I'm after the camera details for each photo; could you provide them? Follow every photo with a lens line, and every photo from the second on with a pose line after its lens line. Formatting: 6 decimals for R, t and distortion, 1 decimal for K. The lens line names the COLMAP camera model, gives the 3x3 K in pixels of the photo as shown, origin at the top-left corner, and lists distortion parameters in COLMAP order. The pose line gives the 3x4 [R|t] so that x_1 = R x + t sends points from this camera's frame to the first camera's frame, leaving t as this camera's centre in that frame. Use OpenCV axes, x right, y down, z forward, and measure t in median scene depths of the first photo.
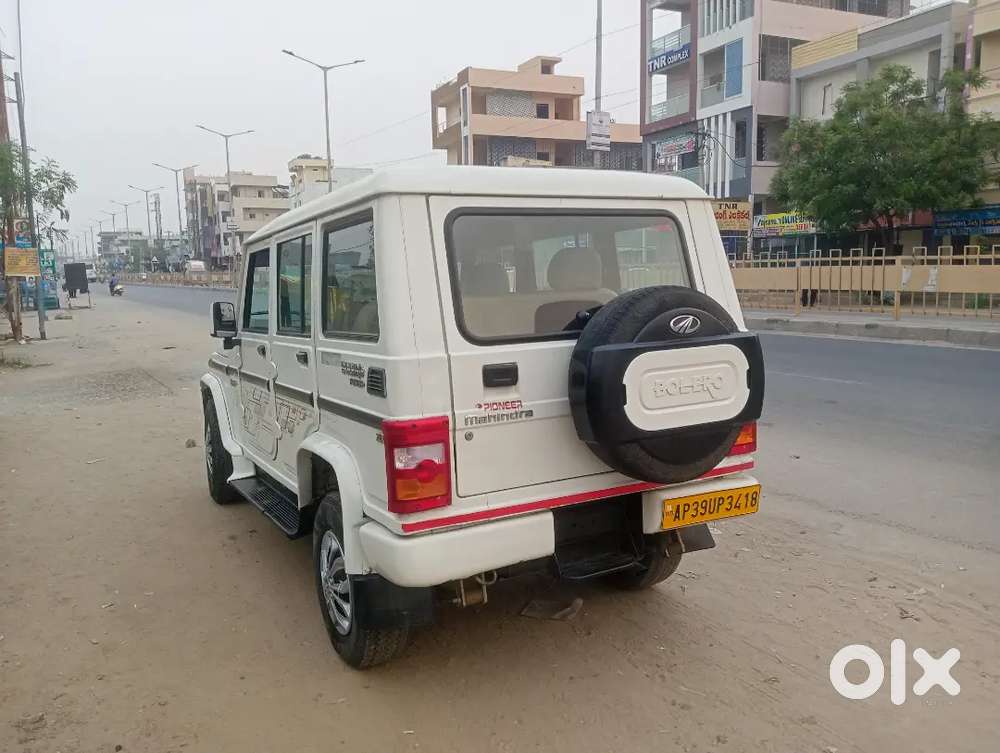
lens RADIAL K [[792.5, 0, 504.8], [0, 792.5, 374.0], [0, 0, 1]] dist [0.072676, -0.158602]
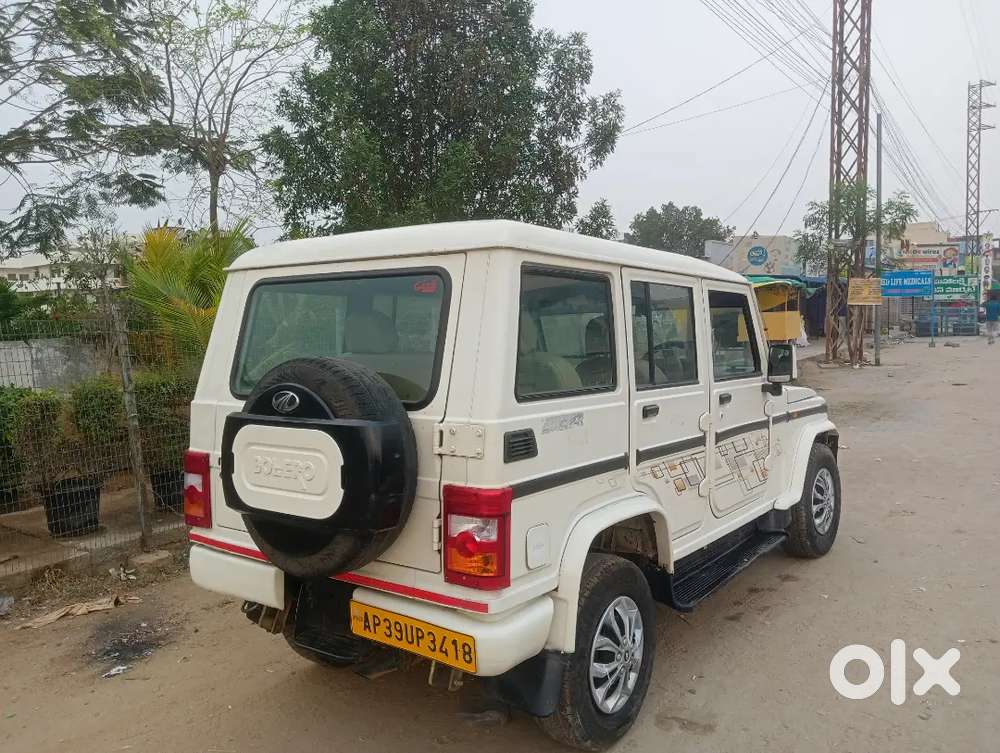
lens RADIAL K [[799.7, 0, 500.0], [0, 799.7, 376.5], [0, 0, 1]] dist [0.084355, -0.184926]
pose [[0.423801, 0.079743, -0.902238, 1.025055], [-0.103622, 0.993845, 0.039166, -0.134420], [0.899808, 0.076893, 0.429456, 0.728130]]
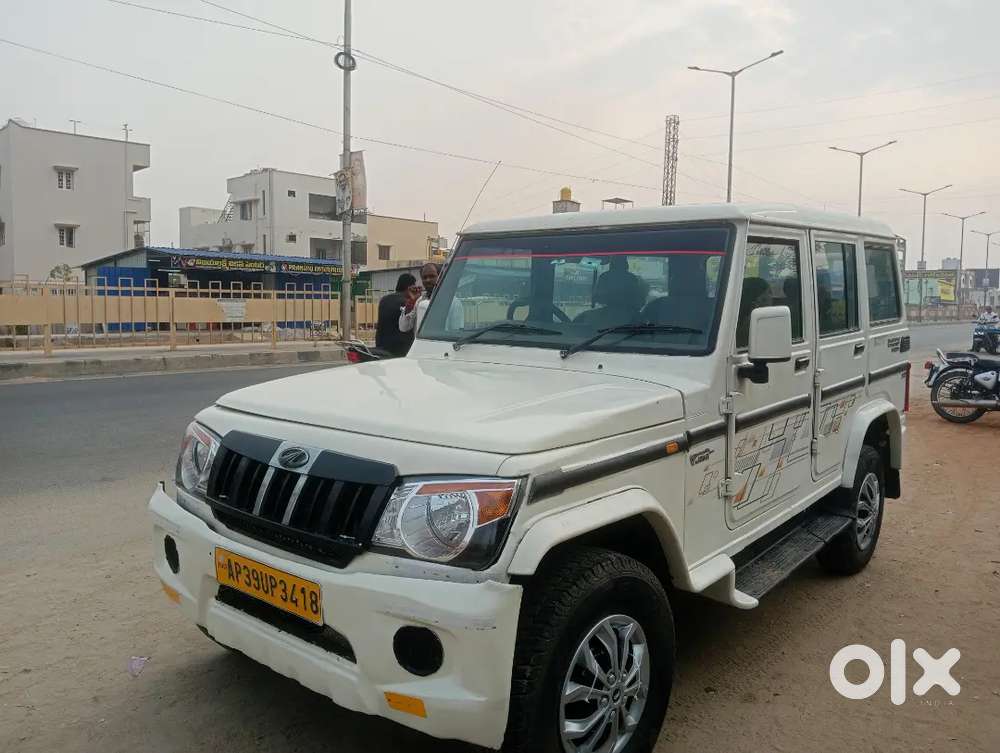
lens RADIAL K [[803.9, 0, 499.5], [0, 803.9, 372.5], [0, 0, 1]] dist [0.085920, -0.185408]
pose [[-0.370467, -0.061612, 0.926800, -1.298421], [0.115223, 0.987042, 0.111675, -0.200722], [-0.921671, 0.148161, -0.358567, 2.138509]]
